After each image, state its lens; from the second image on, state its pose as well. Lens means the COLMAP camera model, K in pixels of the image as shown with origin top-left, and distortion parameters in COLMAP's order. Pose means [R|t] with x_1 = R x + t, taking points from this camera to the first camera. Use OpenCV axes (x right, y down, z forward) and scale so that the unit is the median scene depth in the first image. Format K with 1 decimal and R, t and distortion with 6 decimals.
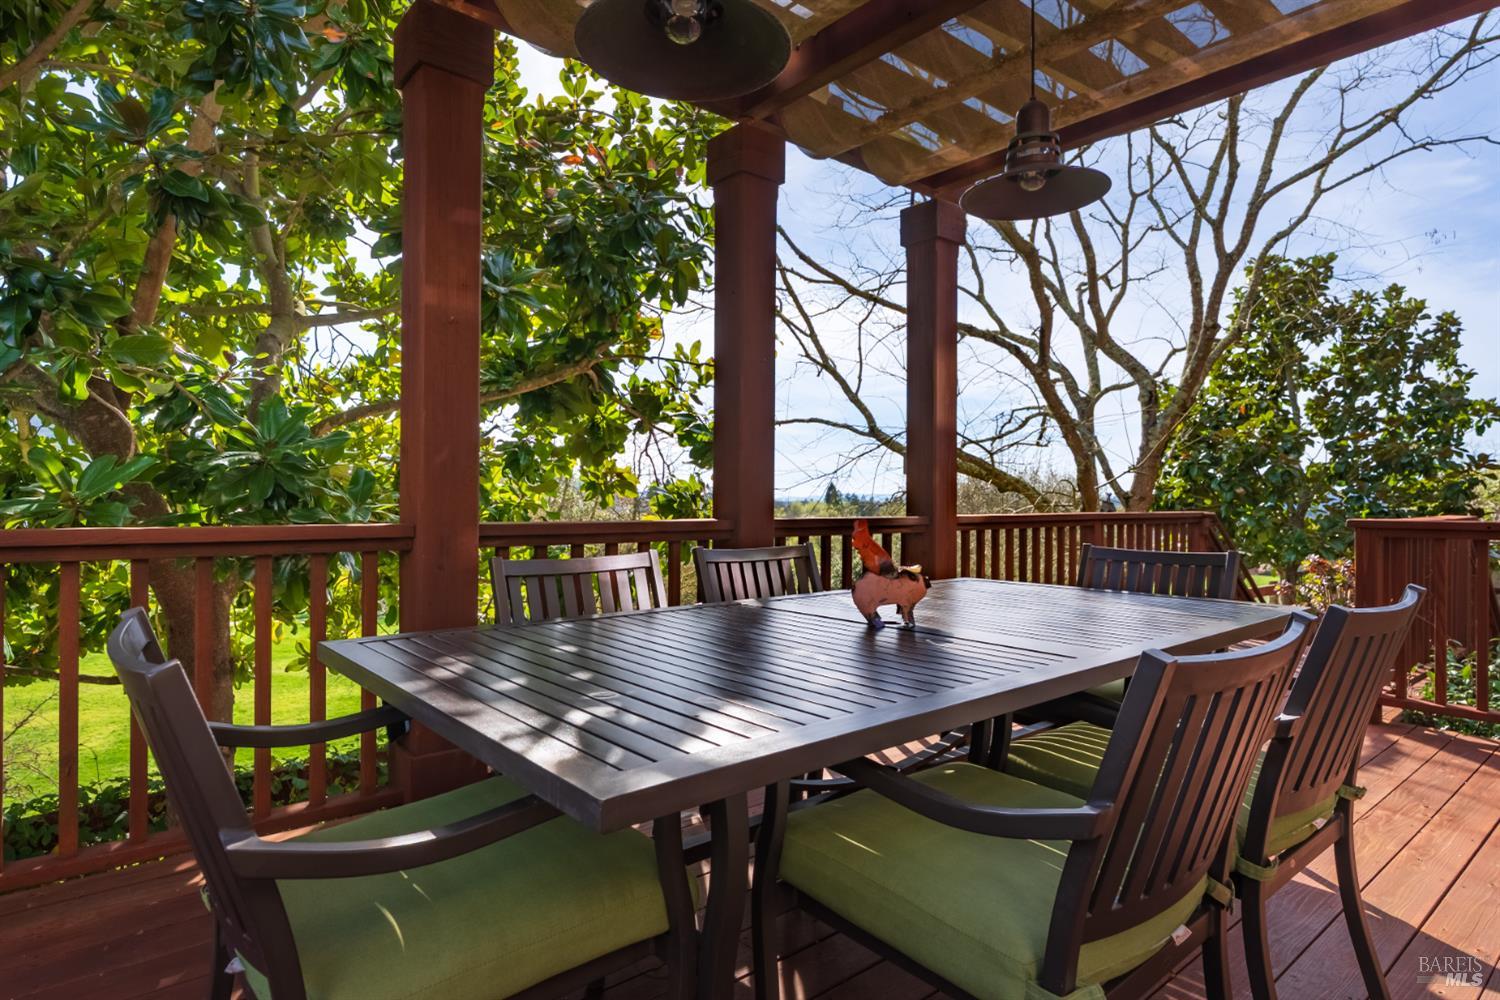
lens RADIAL K [[840.0, 0, 750.0], [0, 840.0, 500.0], [0, 0, 1]] dist [0.025610, -0.000451]
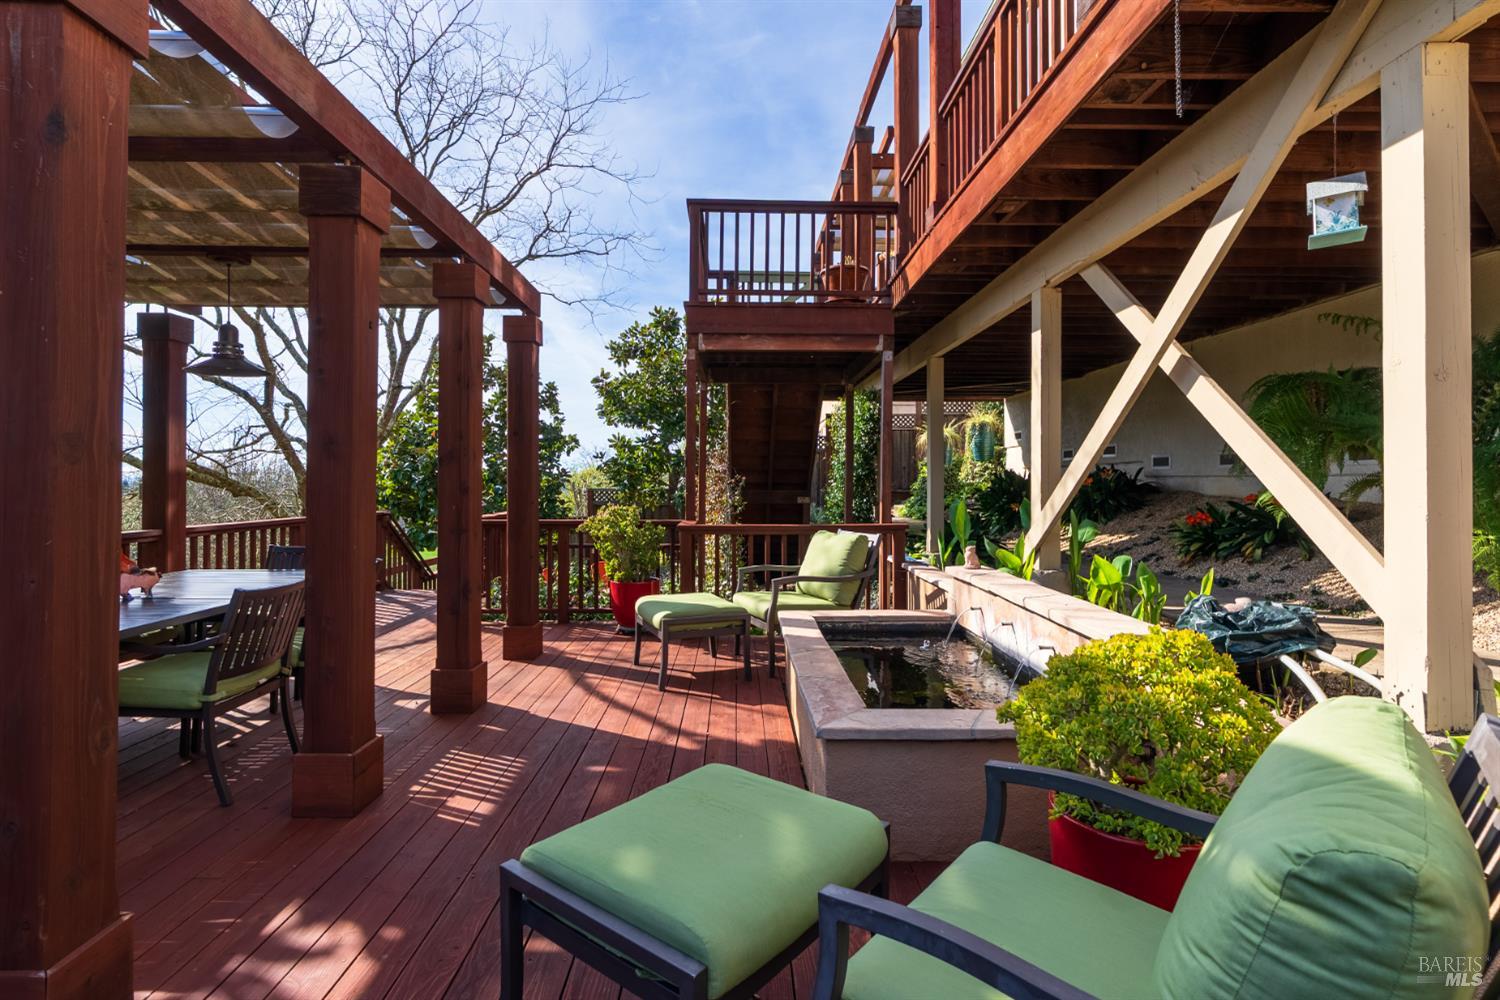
lens RADIAL K [[705.8, 0, 758.9], [0, 705.8, 478.2], [0, 0, 1]] dist [-0.012175, -0.000881]
pose [[0.610043, 0.004494, 0.792356, -0.059239], [0.003420, 0.999960, -0.008305, -0.028393], [-0.792361, 0.007776, 0.610003, -0.284221]]
